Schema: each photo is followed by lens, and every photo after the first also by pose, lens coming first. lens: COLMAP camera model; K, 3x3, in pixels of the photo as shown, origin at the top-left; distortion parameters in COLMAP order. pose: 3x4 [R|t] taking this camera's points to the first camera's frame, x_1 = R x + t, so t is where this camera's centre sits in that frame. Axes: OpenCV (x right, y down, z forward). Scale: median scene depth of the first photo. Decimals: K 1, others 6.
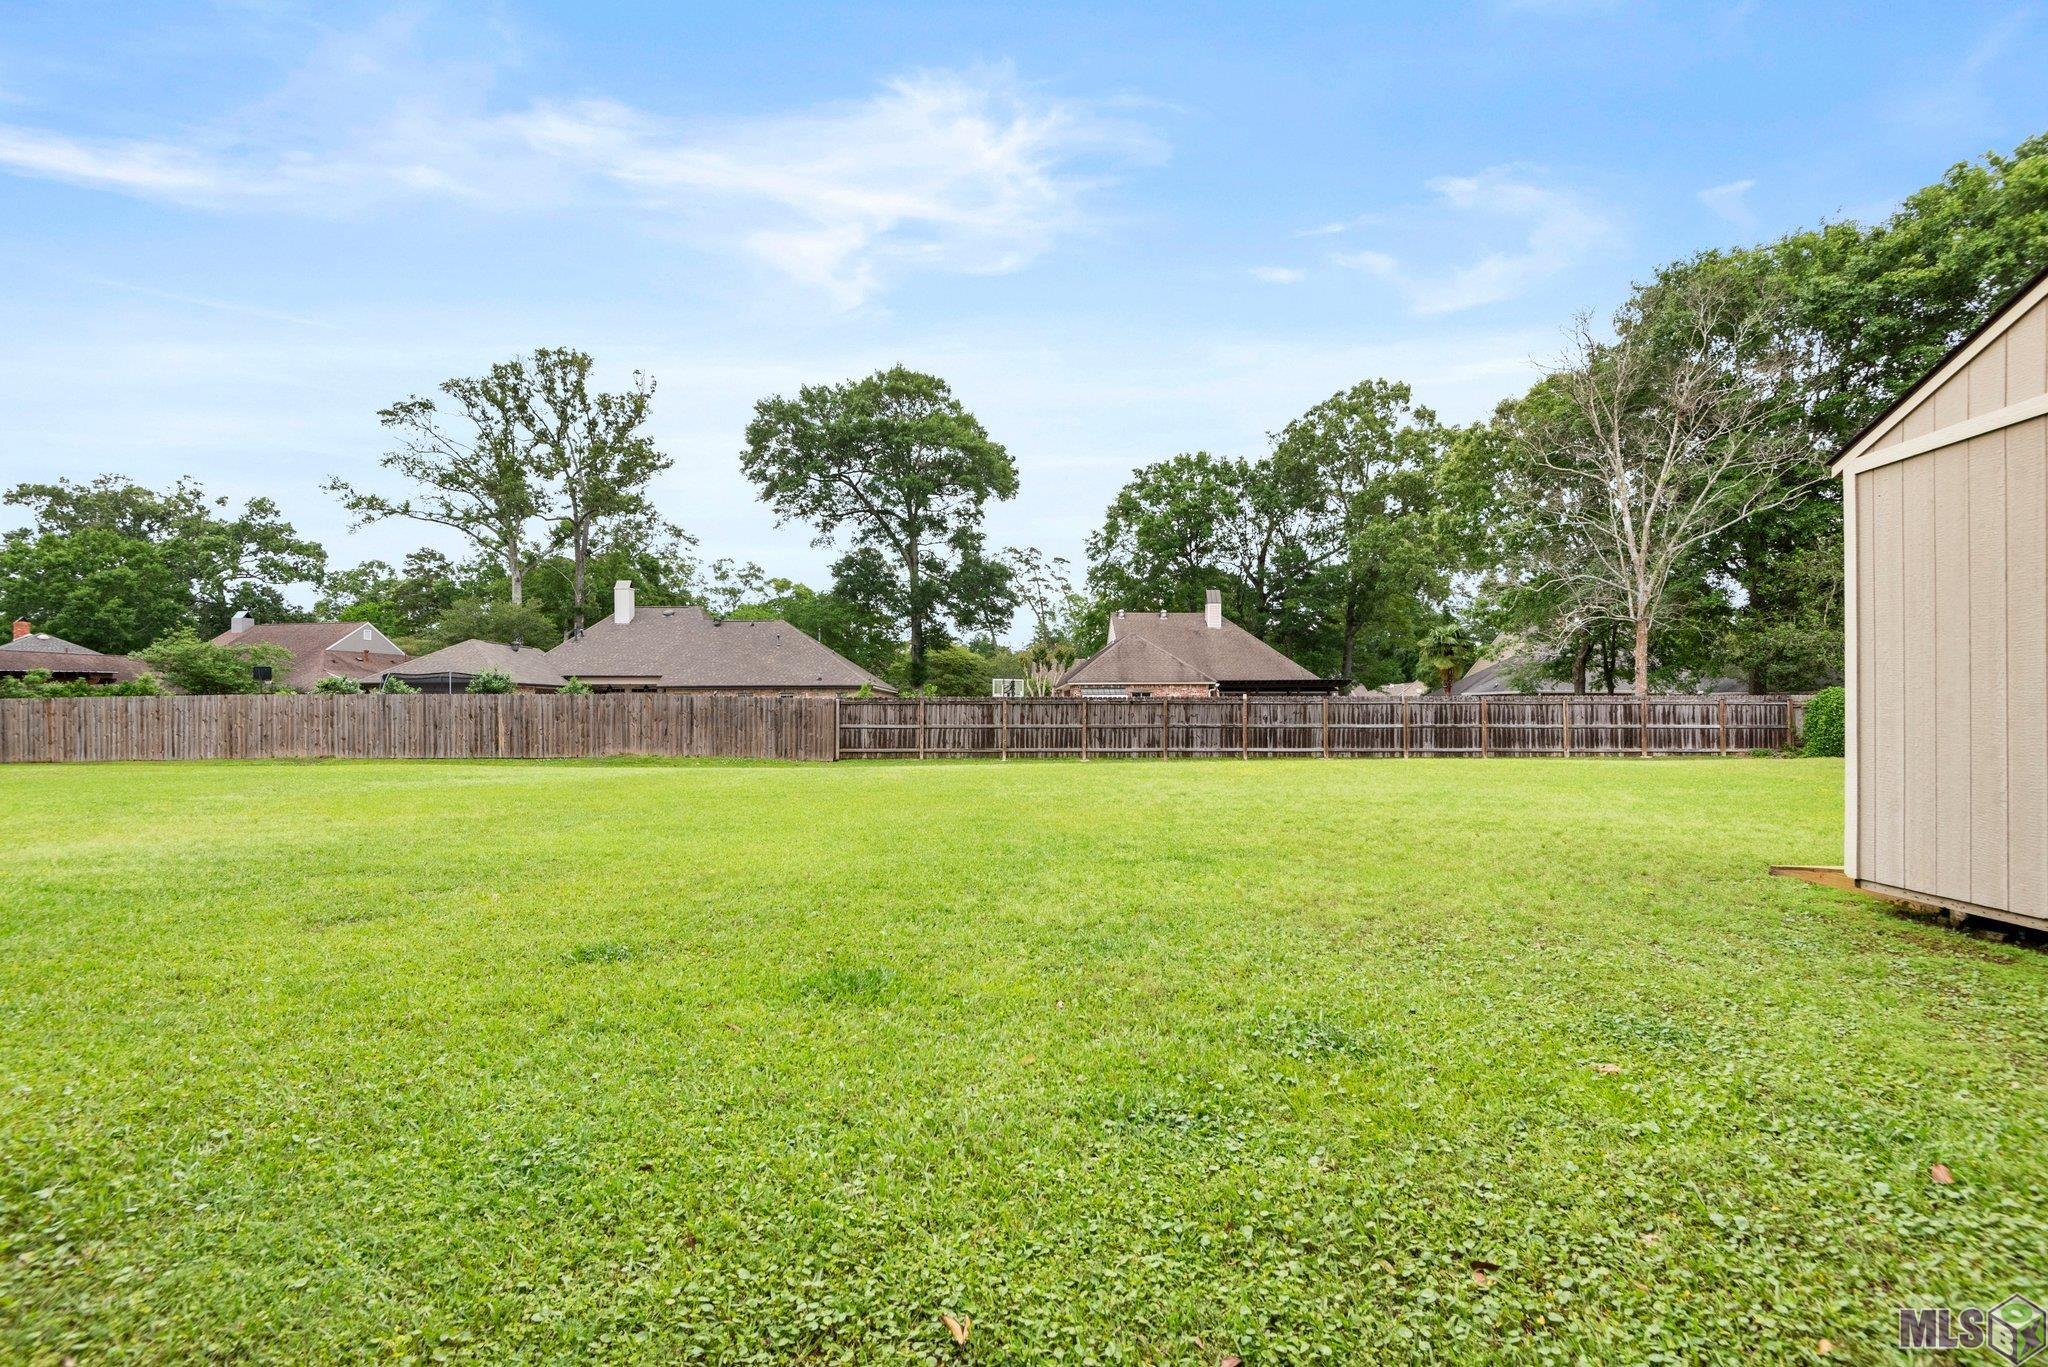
lens RADIAL K [[938.7, 0, 1032.3], [0, 938.7, 726.2], [0, 0, 1]] dist [0.019454, -0.019500]
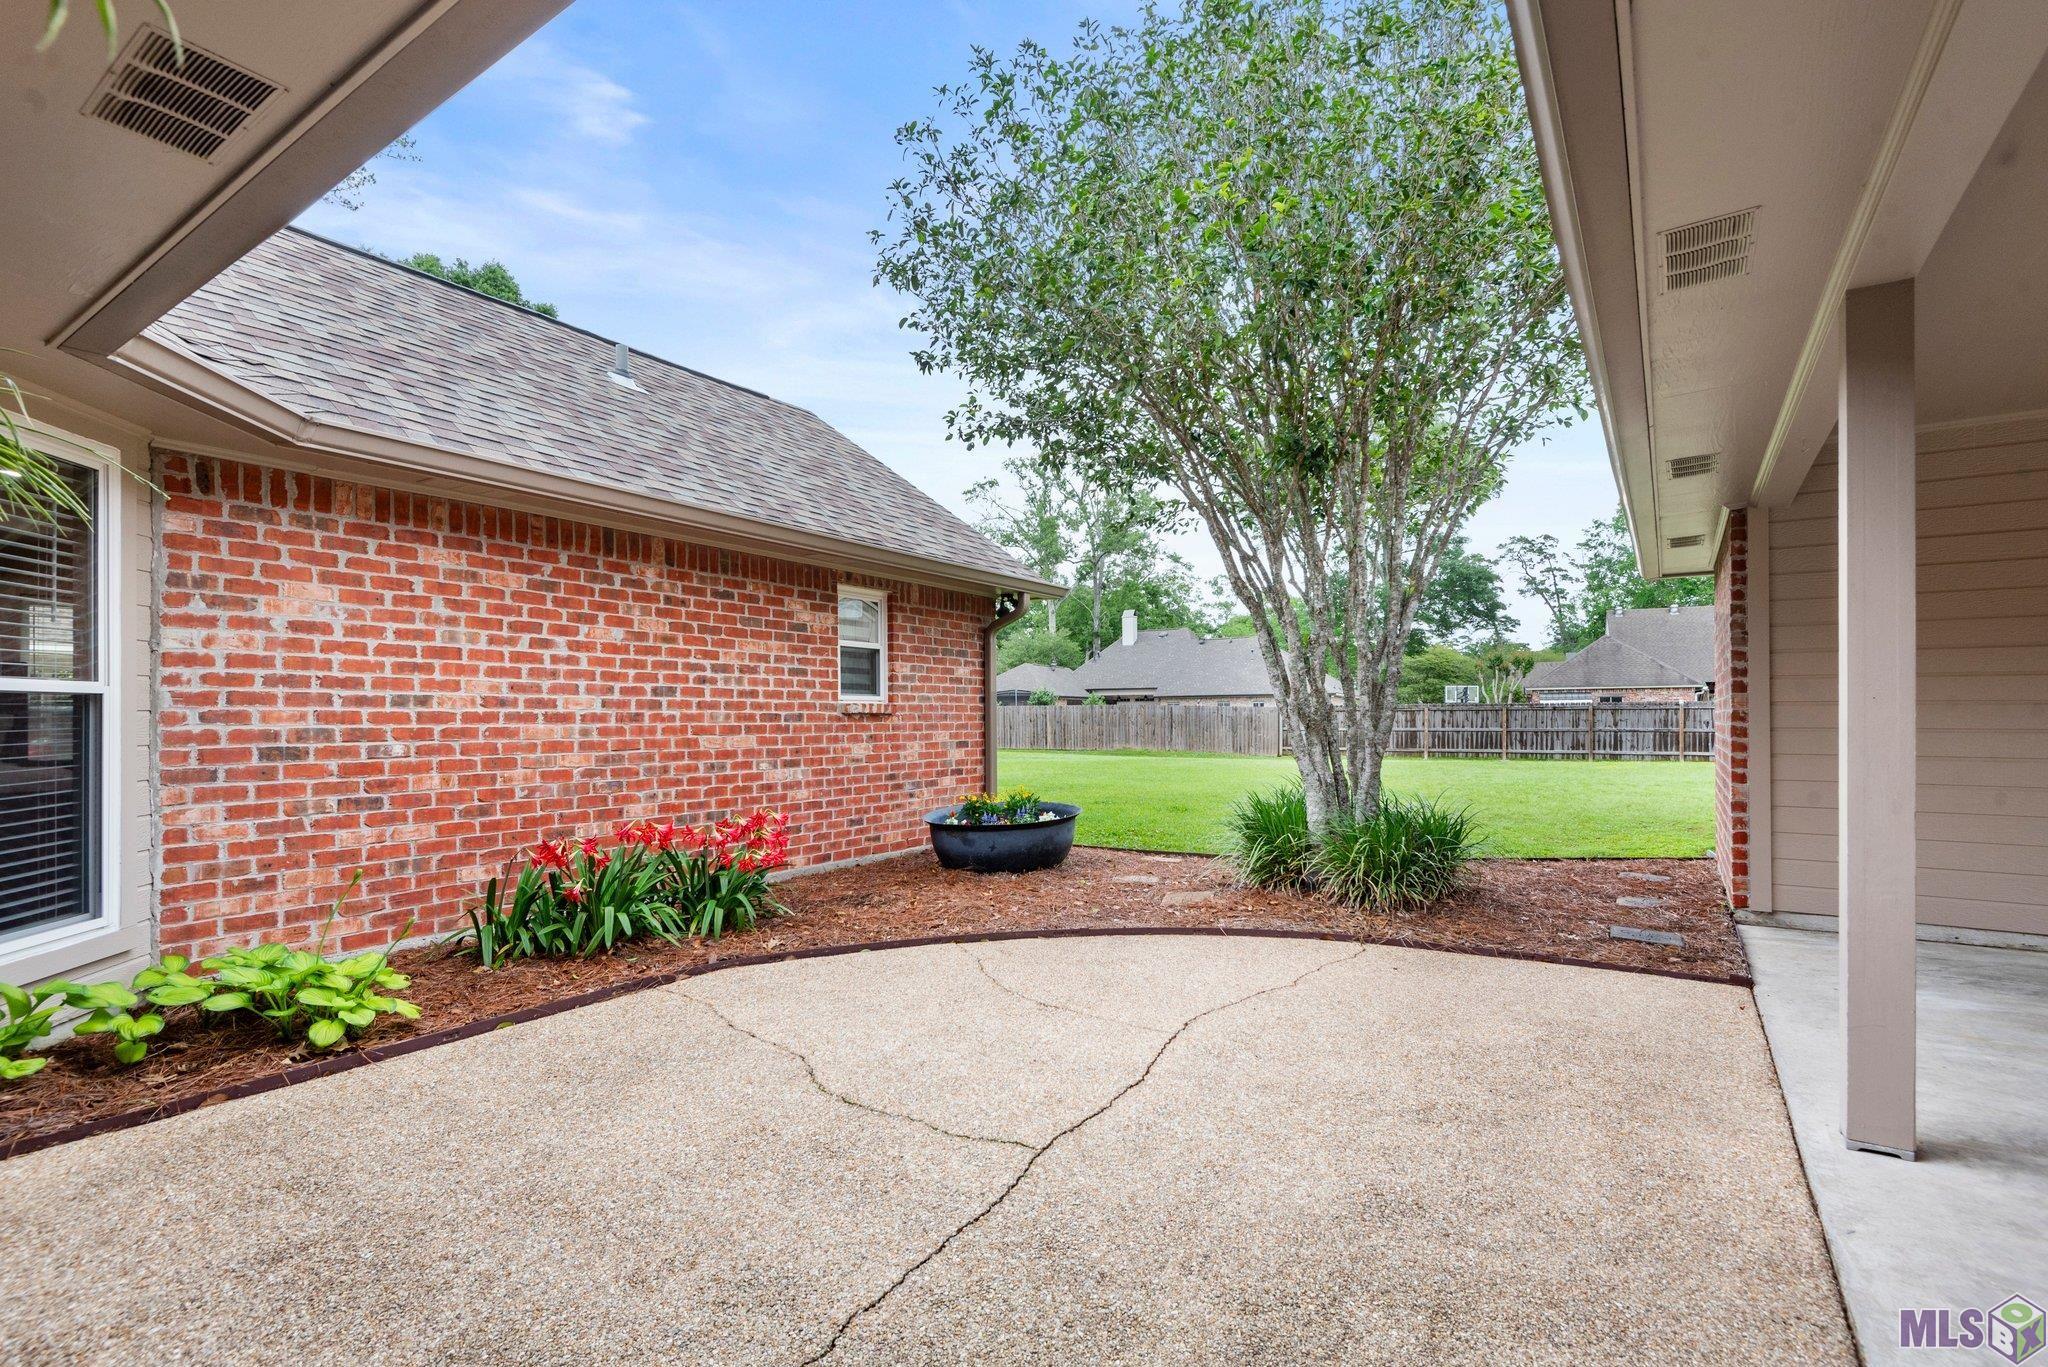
lens RADIAL K [[938.7, 0, 1032.3], [0, 938.7, 726.2], [0, 0, 1]] dist [0.019454, -0.019500]
pose [[0.869715, 0.002825, -0.493546, 0.051387], [-0.005227, 0.999980, -0.003486, 0.001182], [0.493526, 0.005611, 0.869713, -0.107424]]
